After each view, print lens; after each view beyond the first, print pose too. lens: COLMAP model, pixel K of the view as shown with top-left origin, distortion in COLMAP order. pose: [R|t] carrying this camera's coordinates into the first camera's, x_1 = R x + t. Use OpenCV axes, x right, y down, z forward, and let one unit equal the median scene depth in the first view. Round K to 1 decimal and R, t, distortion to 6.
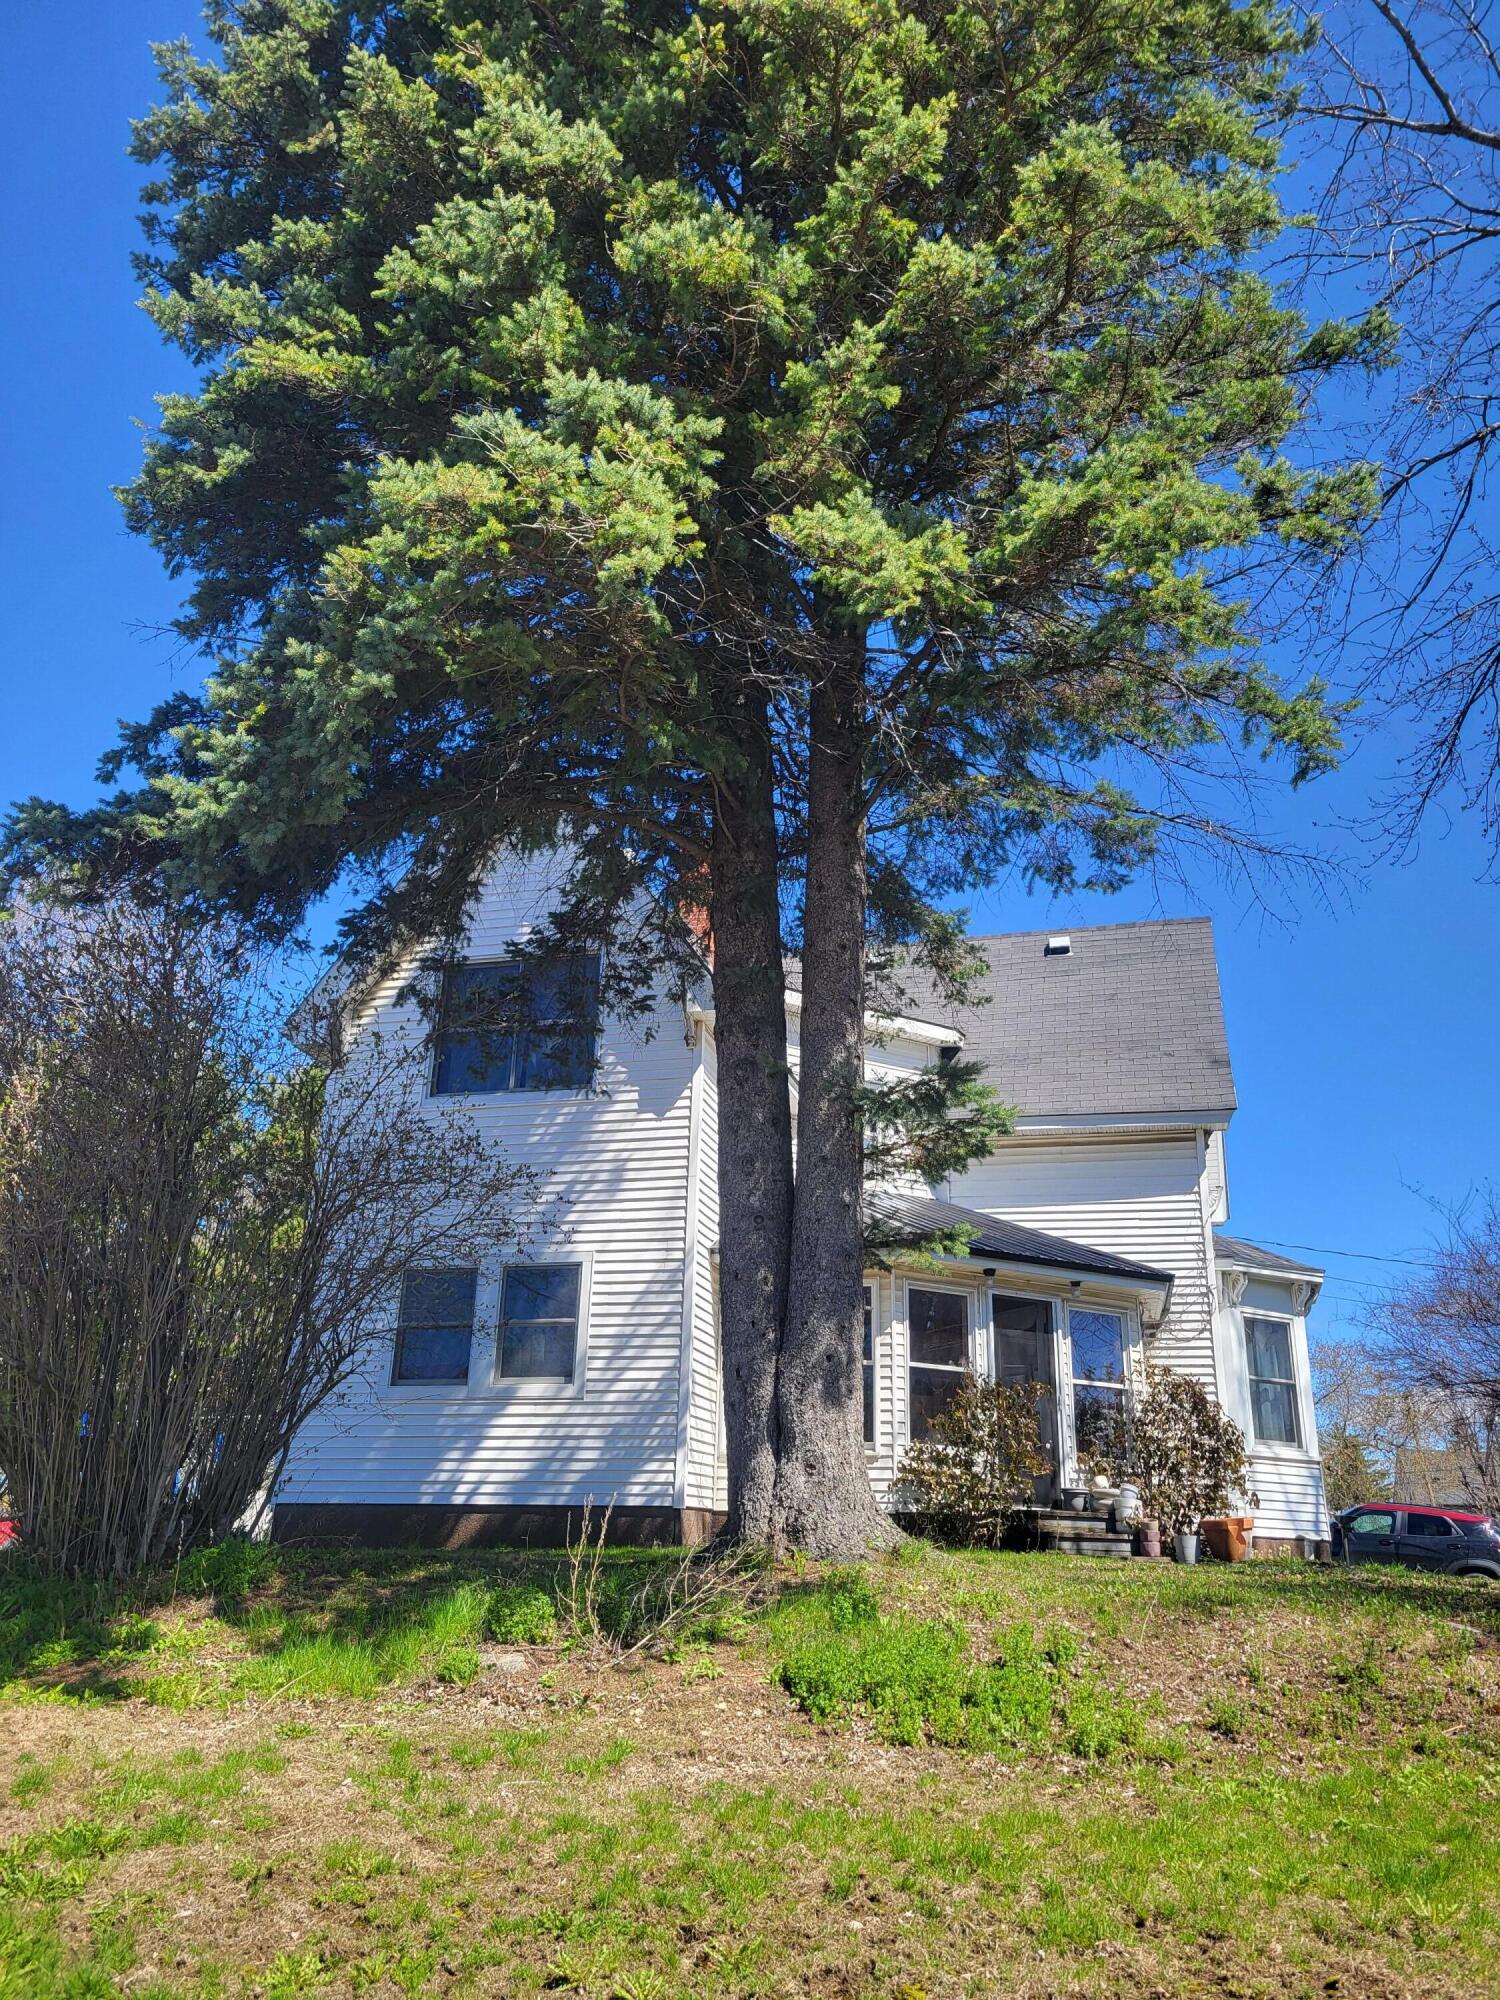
lens RADIAL K [[1507.6, 0, 744.5], [0, 1507.6, 1001.8], [0, 0, 1]] dist [0.069152, -0.048561]
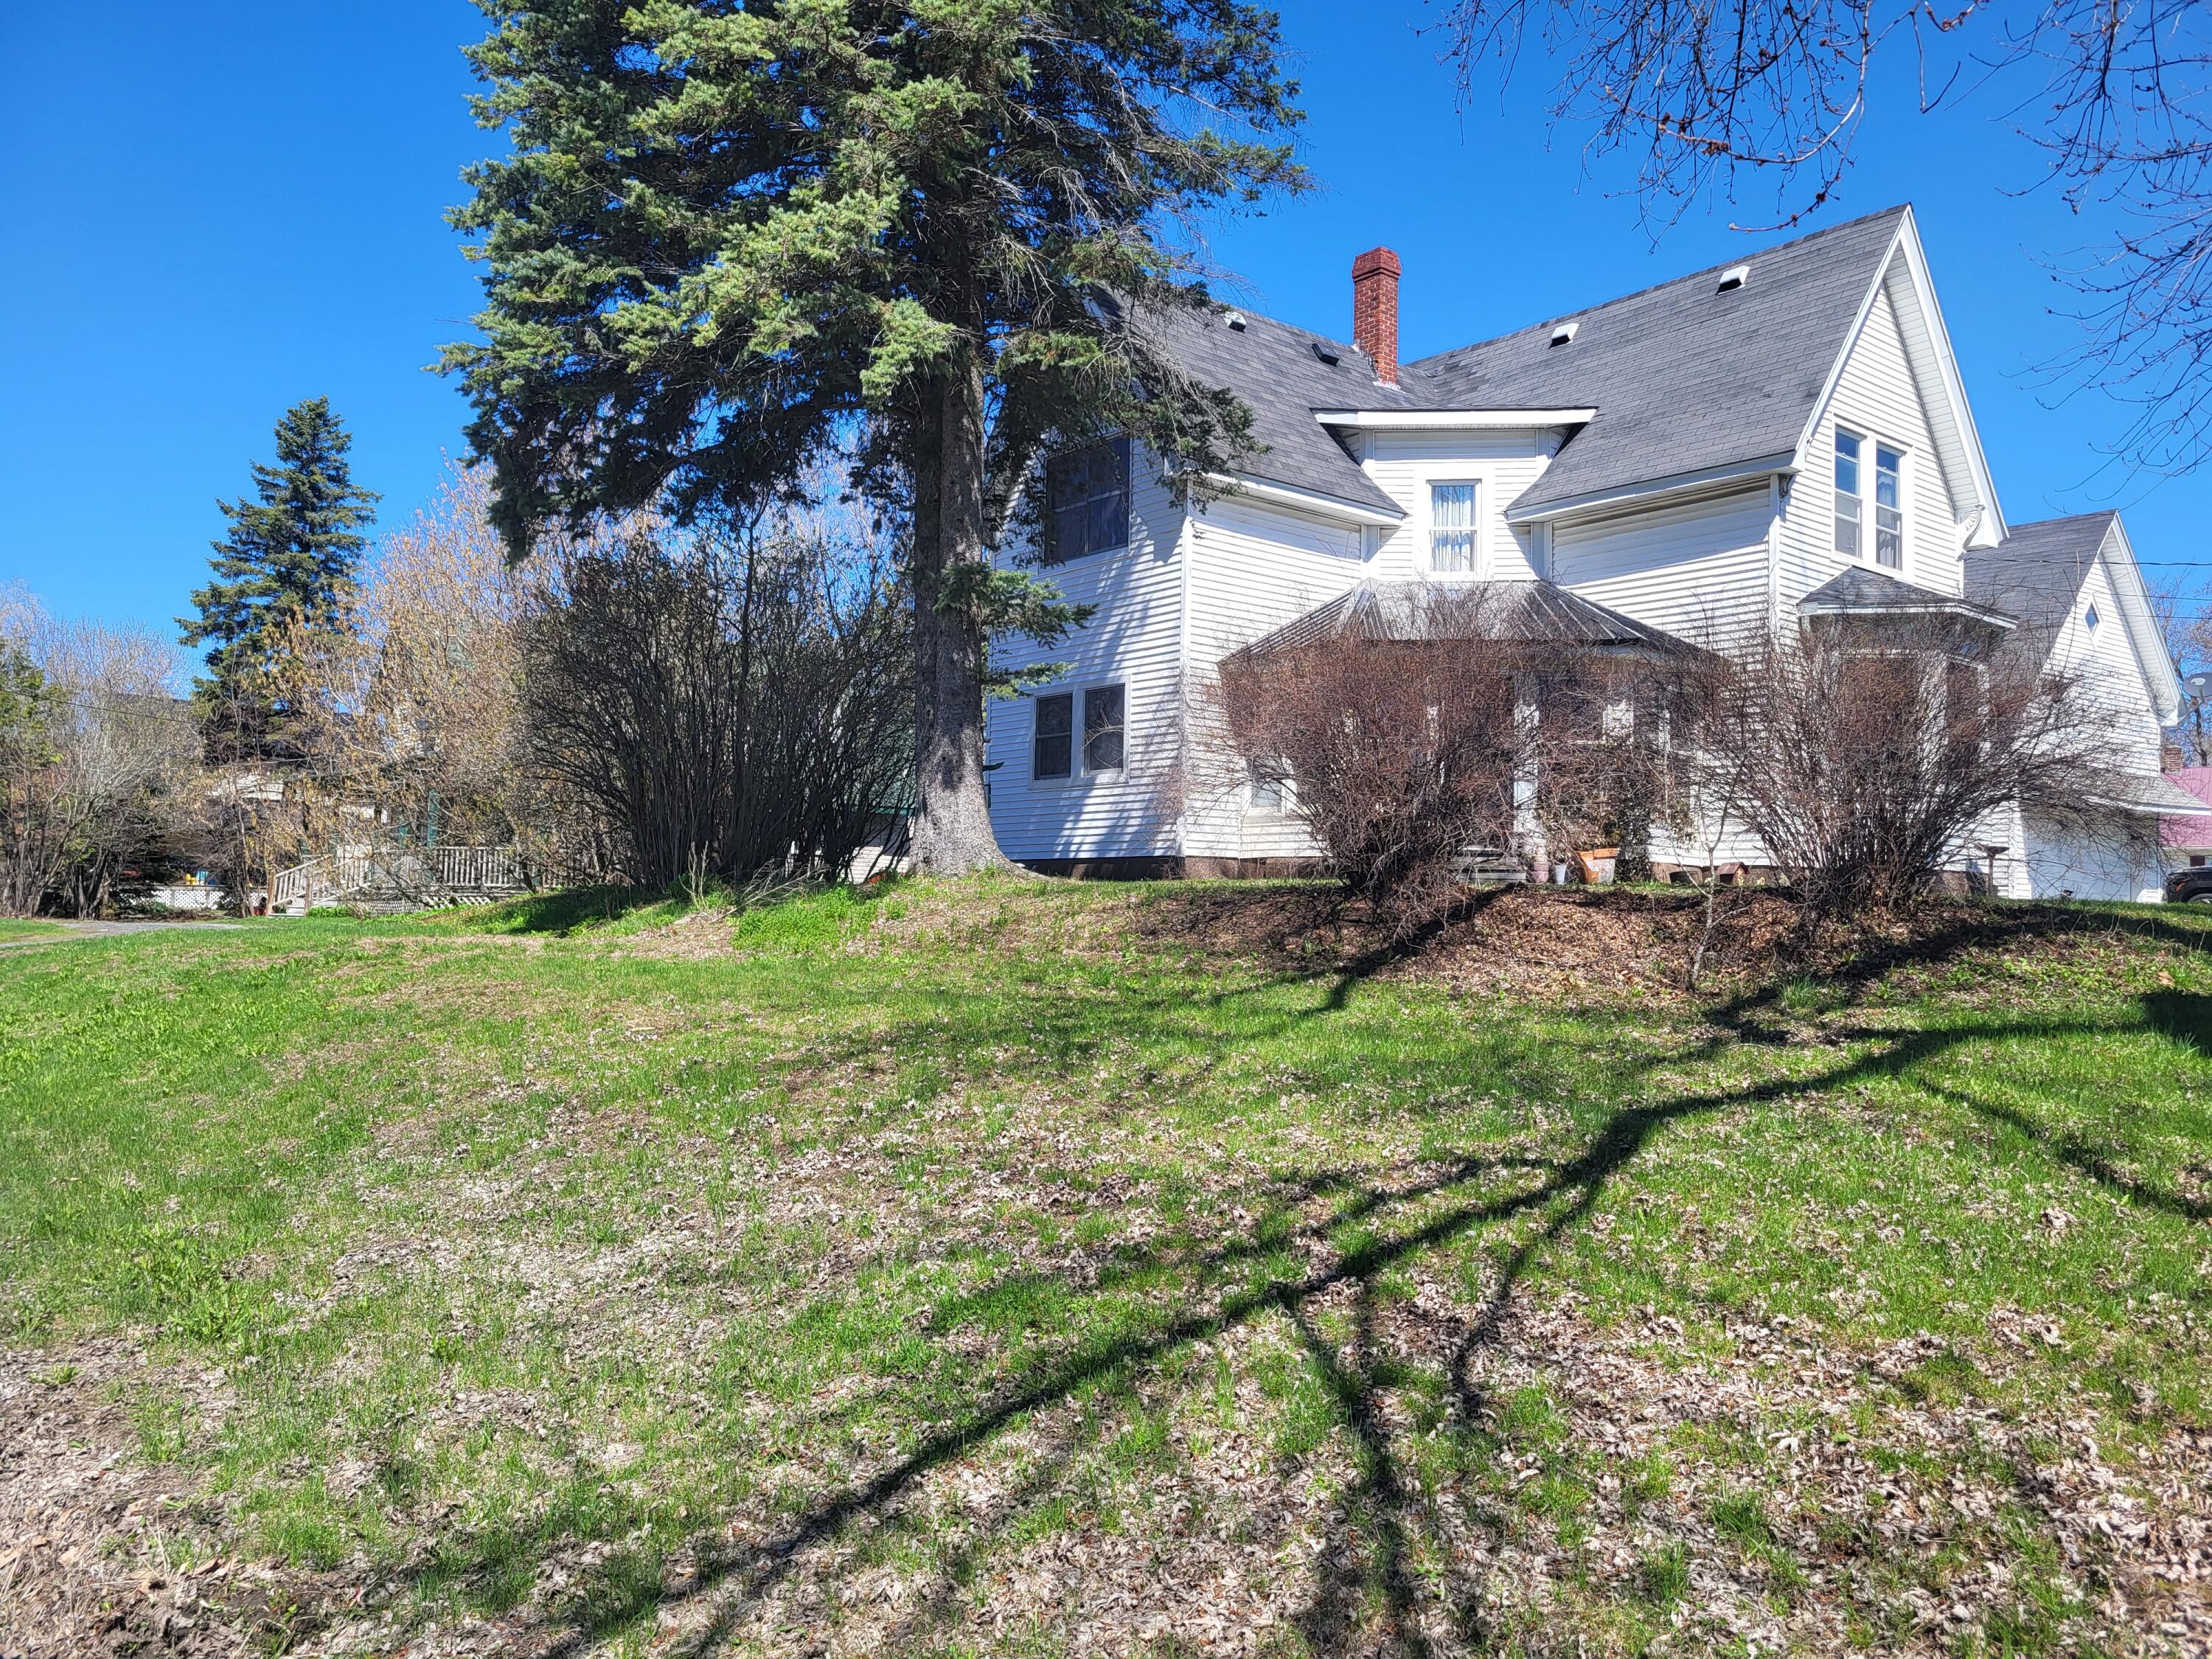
lens RADIAL K [[1667.4, 0, 1120.1], [0, 1667.4, 811.4], [0, 0, 1]] dist [0.069152, -0.048561]
pose [[0.815693, -0.044638, -0.576761, 0.736500], [0.200654, 0.956952, 0.209715, -0.026288], [0.542571, -0.286792, 0.789535, -0.182076]]
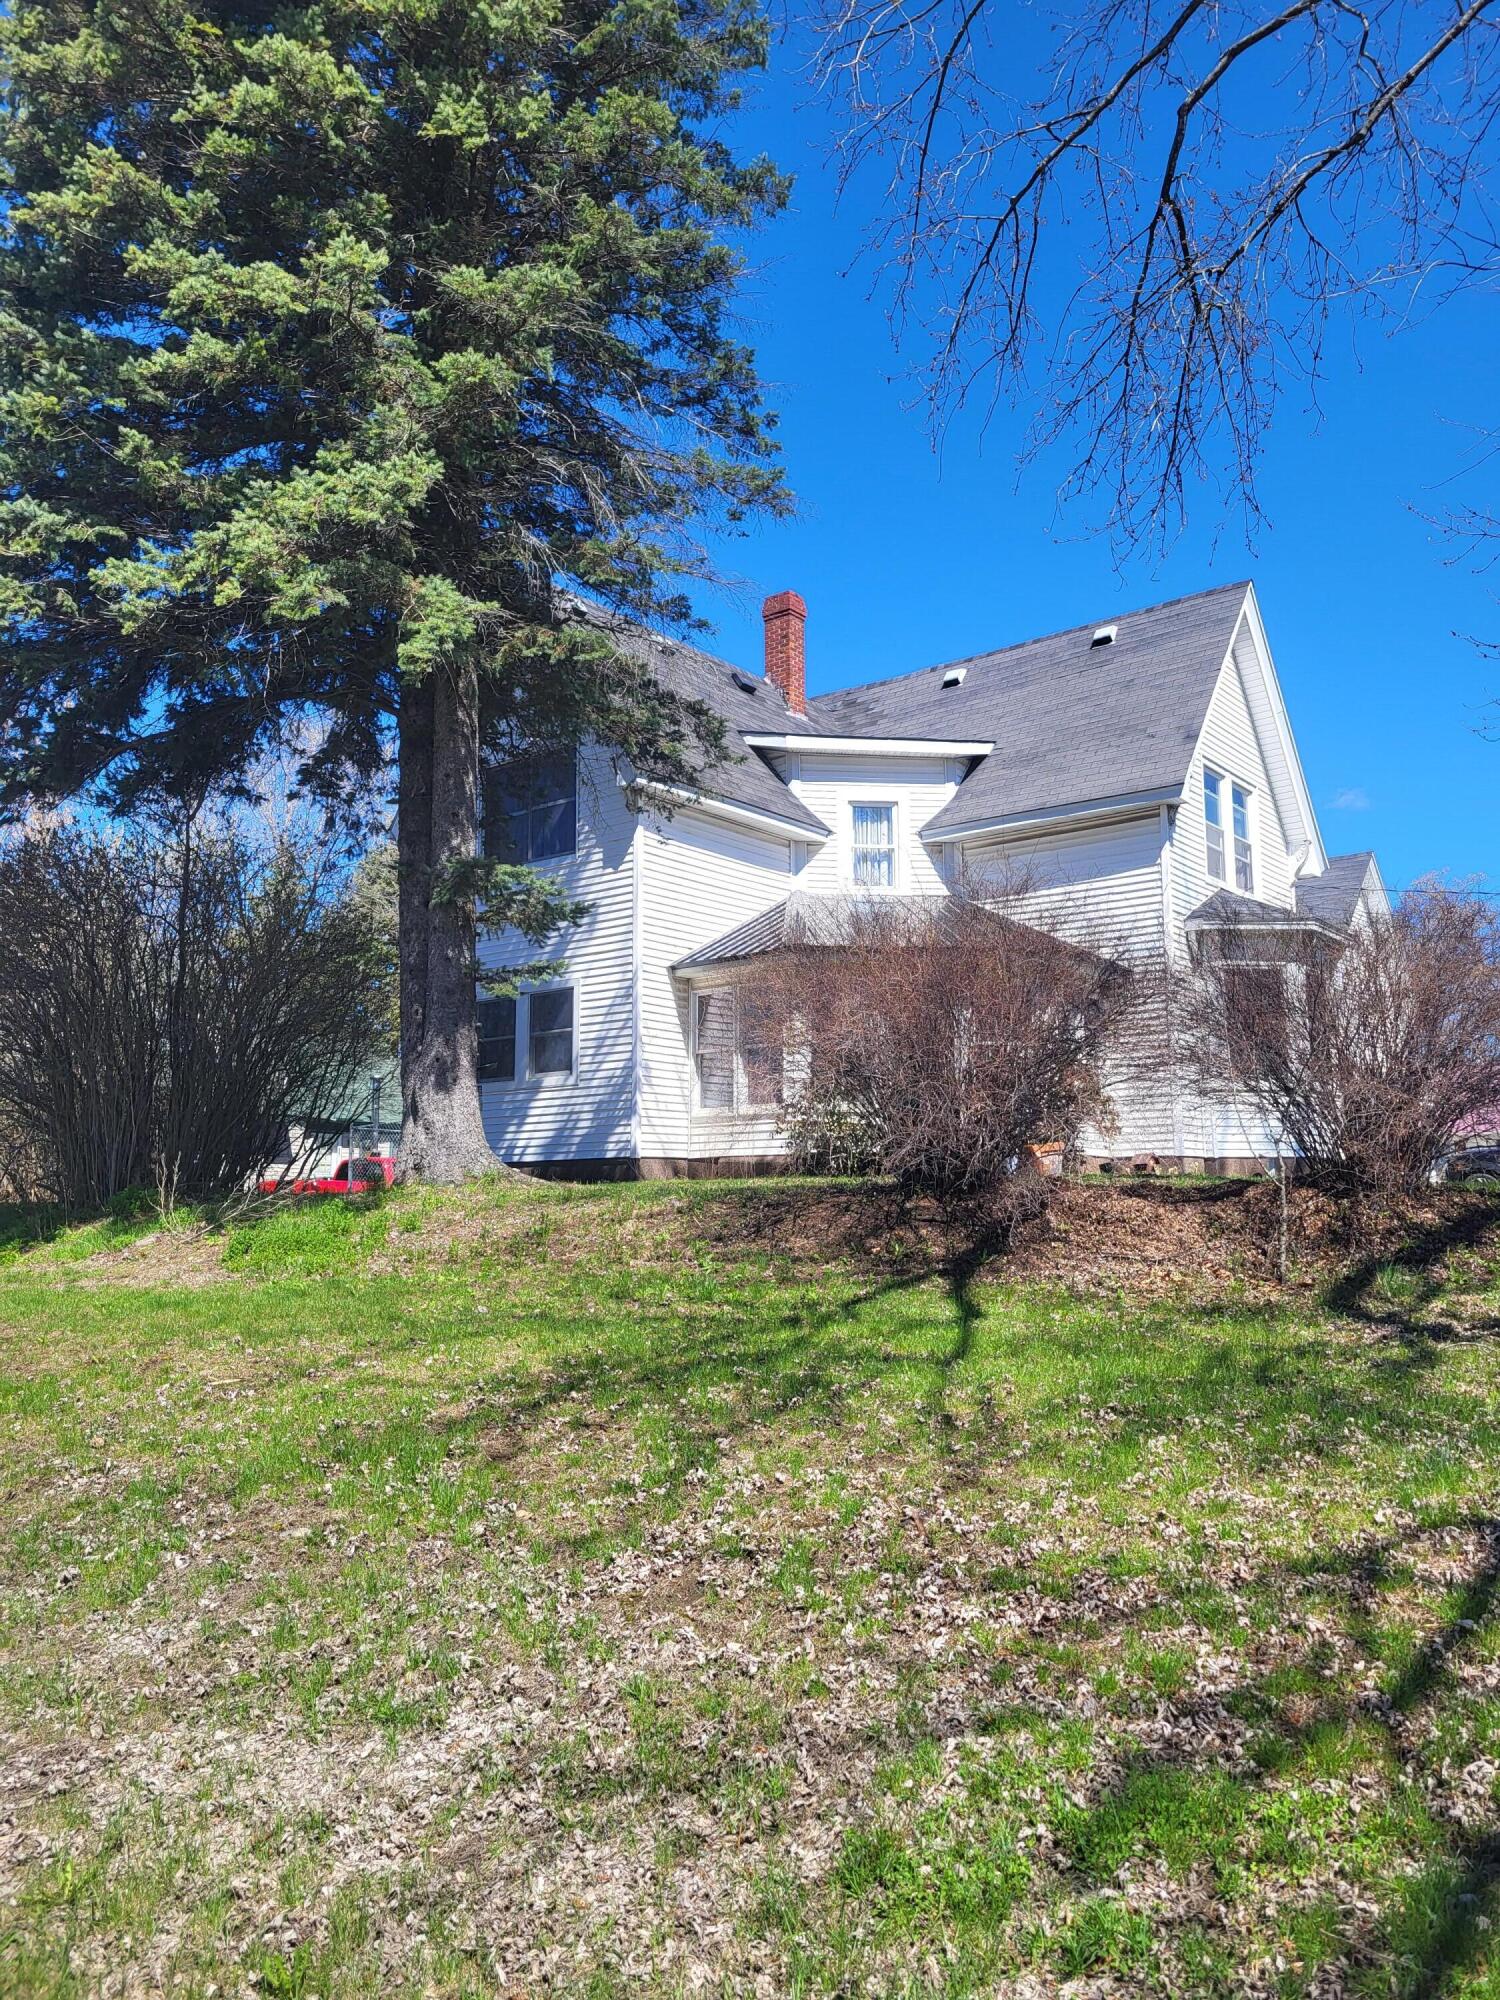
lens RADIAL K [[1507.6, 0, 785.4], [0, 1507.6, 1001.1], [0, 0, 1]] dist [0.069152, -0.048561]
pose [[0.921544, -0.084582, -0.378950, 0.580133], [0.162220, 0.970594, 0.177855, -0.021885], [0.352763, -0.225375, 0.908165, -0.147078]]
